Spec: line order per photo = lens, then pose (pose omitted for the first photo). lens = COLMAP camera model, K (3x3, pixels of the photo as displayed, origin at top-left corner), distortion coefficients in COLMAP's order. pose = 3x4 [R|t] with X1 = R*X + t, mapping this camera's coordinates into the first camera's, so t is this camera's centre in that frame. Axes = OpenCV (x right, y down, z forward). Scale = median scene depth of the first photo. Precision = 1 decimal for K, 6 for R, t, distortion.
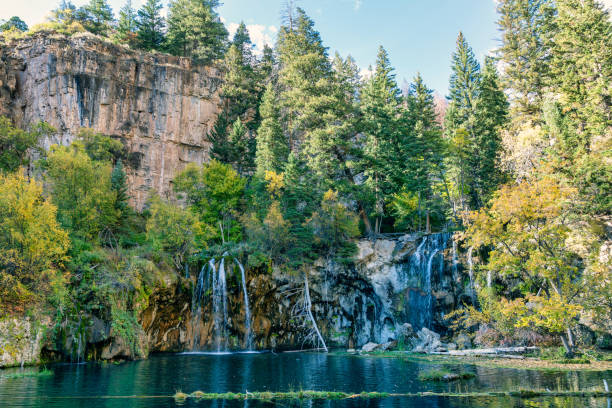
lens RADIAL K [[439.0, 0, 287.8], [0, 439.0, 250.9], [0, 0, 1]] dist [-0.036517, 0.025368]
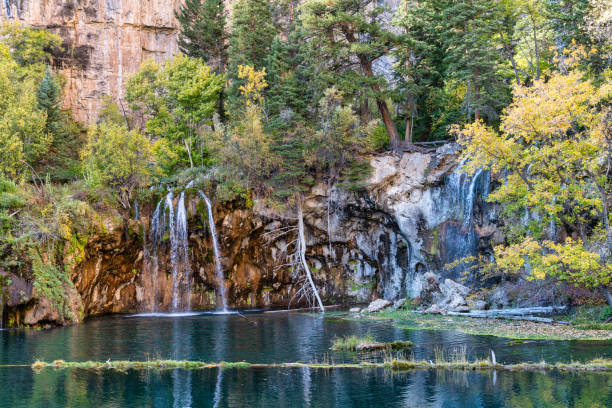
lens RADIAL K [[666.5, 0, 240.3], [0, 666.5, 224.6], [0, 0, 1]] dist [0.015504, 0.000000]
pose [[0.981806, -0.032010, -0.187169, 0.147621], [0.051120, 0.993854, 0.098185, -0.031118], [0.182876, -0.105967, 0.977408, -0.104117]]
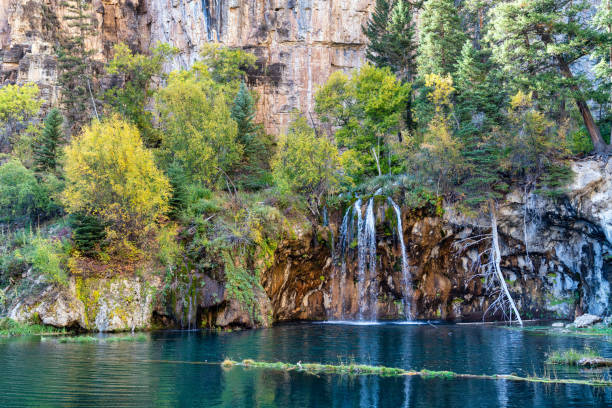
lens RADIAL K [[638.6, 0, 294.6], [0, 638.6, 198.2], [0, 0, 1]] dist [0.014816, 0.000000]
pose [[0.926528, -0.045707, -0.373439, 0.126741], [0.057799, 0.998102, 0.021240, -0.013051], [0.371759, -0.041264, 0.927412, -0.062790]]
